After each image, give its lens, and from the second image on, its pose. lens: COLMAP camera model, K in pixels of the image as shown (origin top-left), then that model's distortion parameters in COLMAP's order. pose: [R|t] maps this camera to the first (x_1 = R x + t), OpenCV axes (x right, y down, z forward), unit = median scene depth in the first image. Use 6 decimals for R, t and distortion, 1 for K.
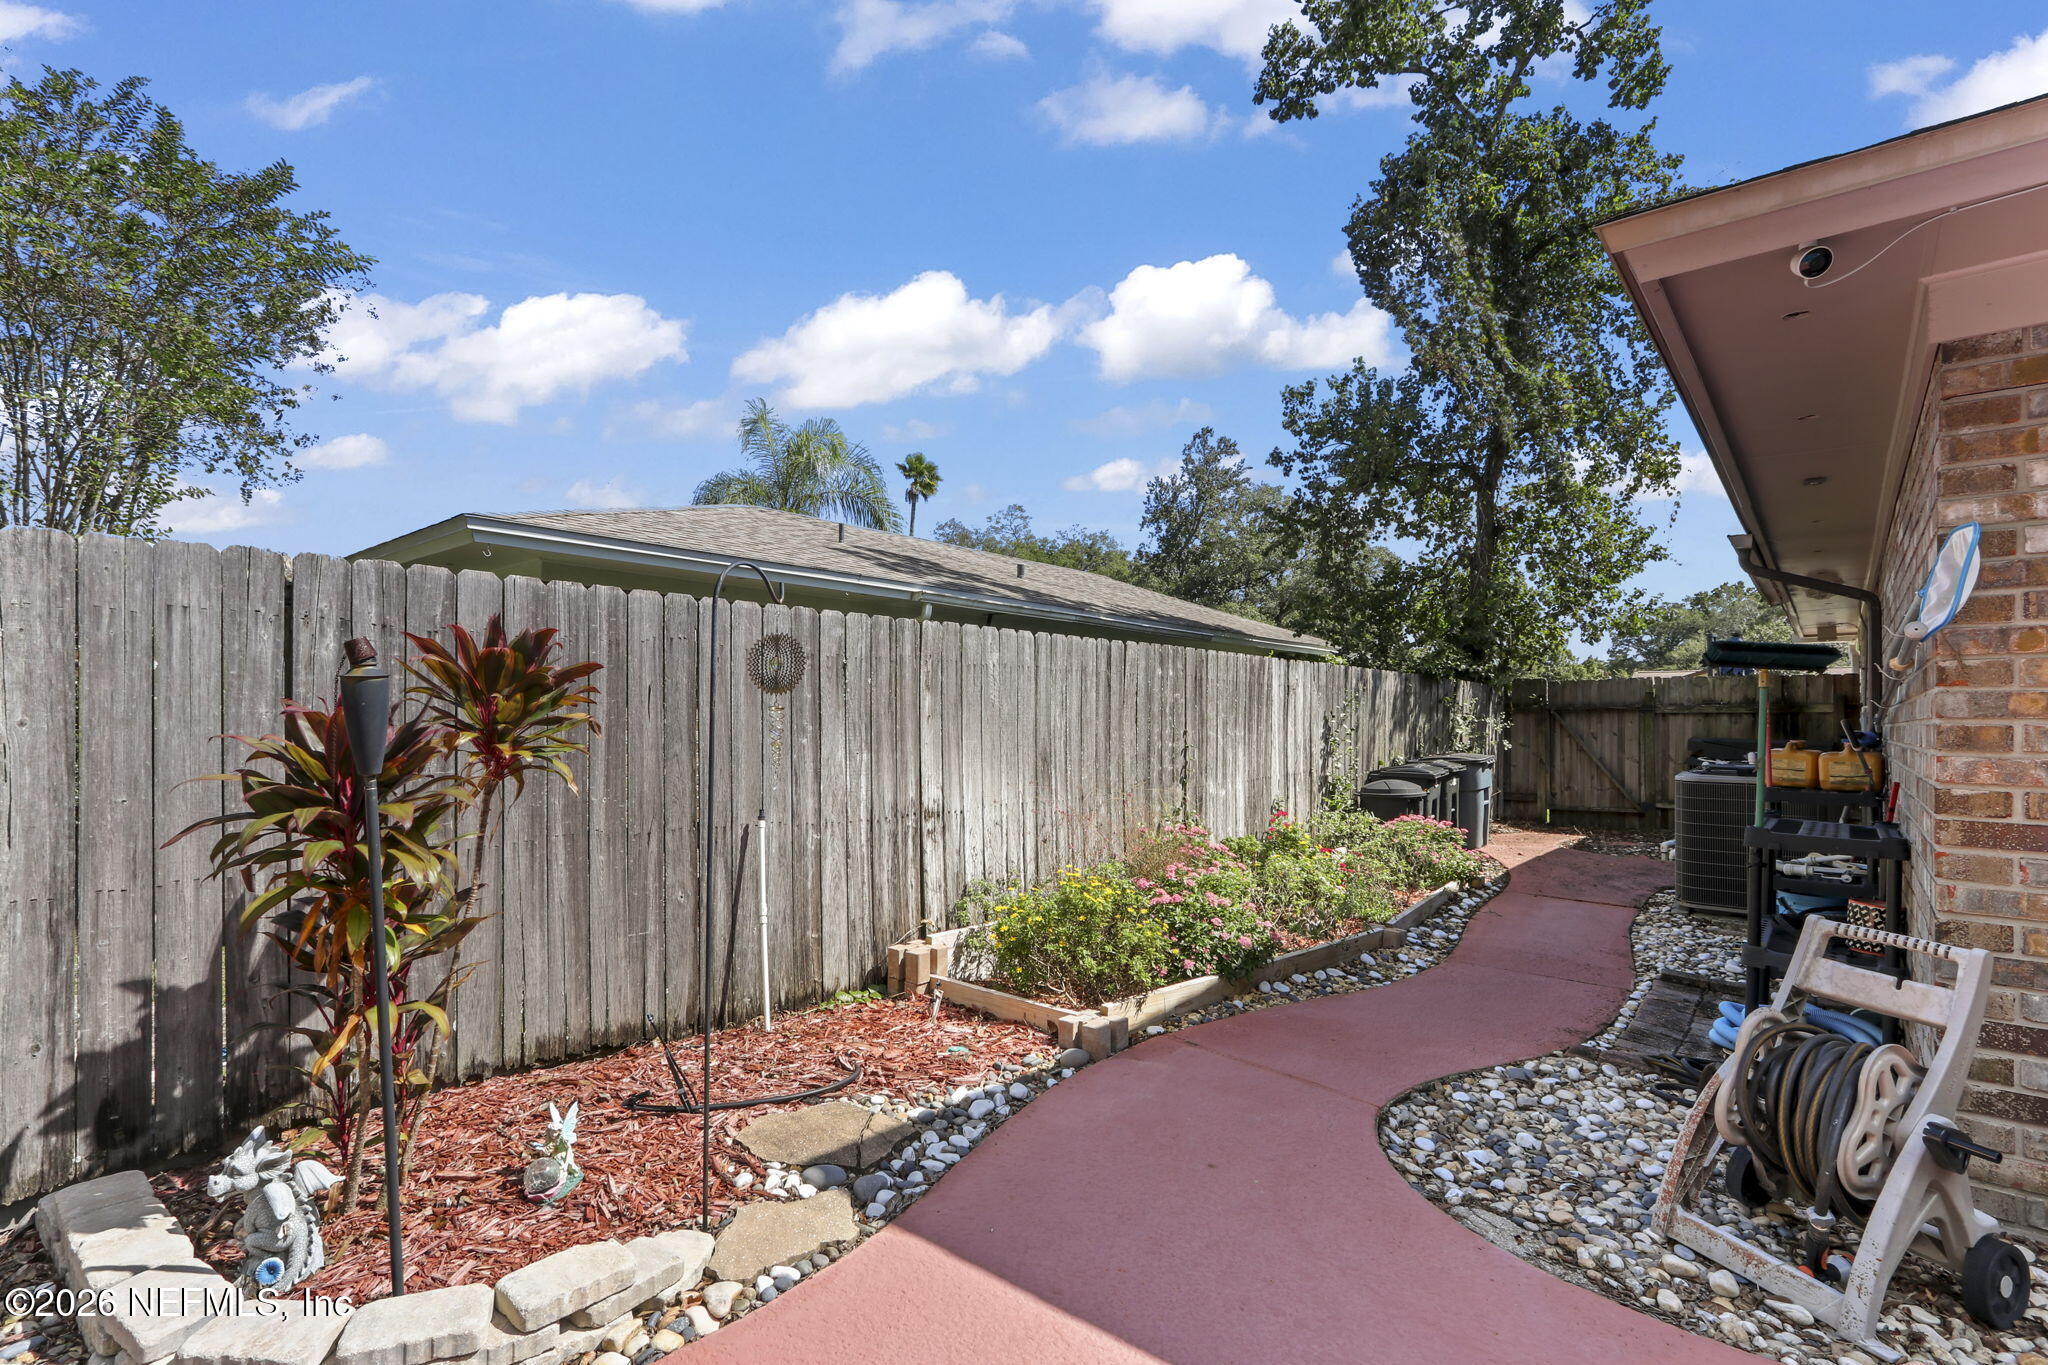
lens RADIAL K [[932.7, 0, 995.0], [0, 932.7, 695.0], [0, 0, 1]] dist [-0.000846, 0.000318]
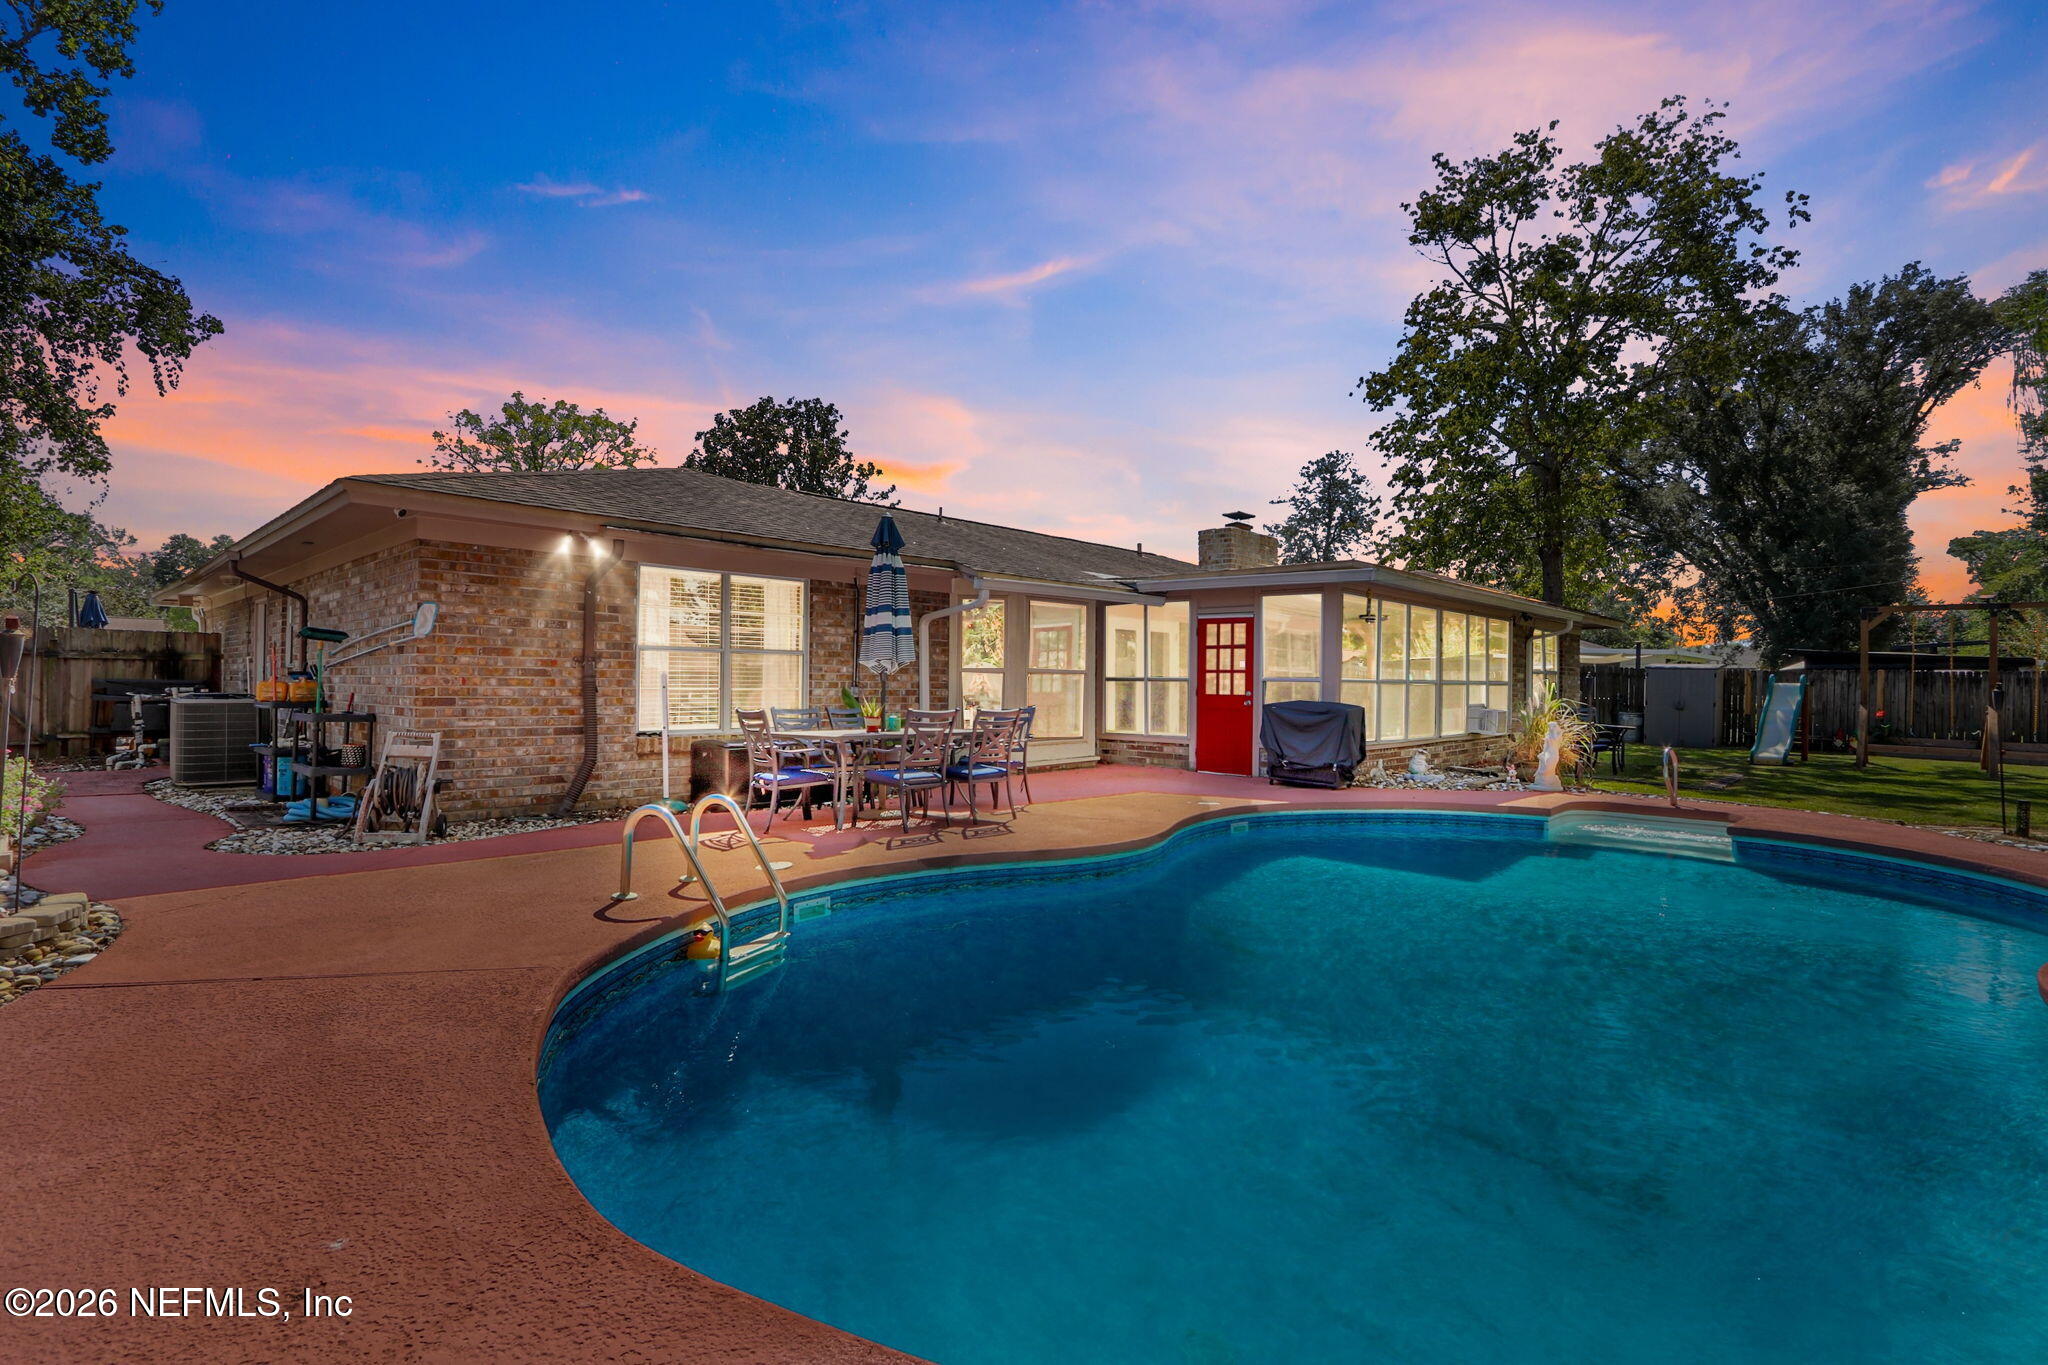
lens RADIAL K [[952.0, 0, 992.7], [0, 952.0, 676.2], [0, 0, 1]] dist [-0.008452, 0.000188]
pose [[0.047849, 0.005240, 0.998841, -1.982999], [-0.020436, 0.999782, -0.004266, 0.039928], [-0.998646, -0.020208, 0.047946, -1.015678]]
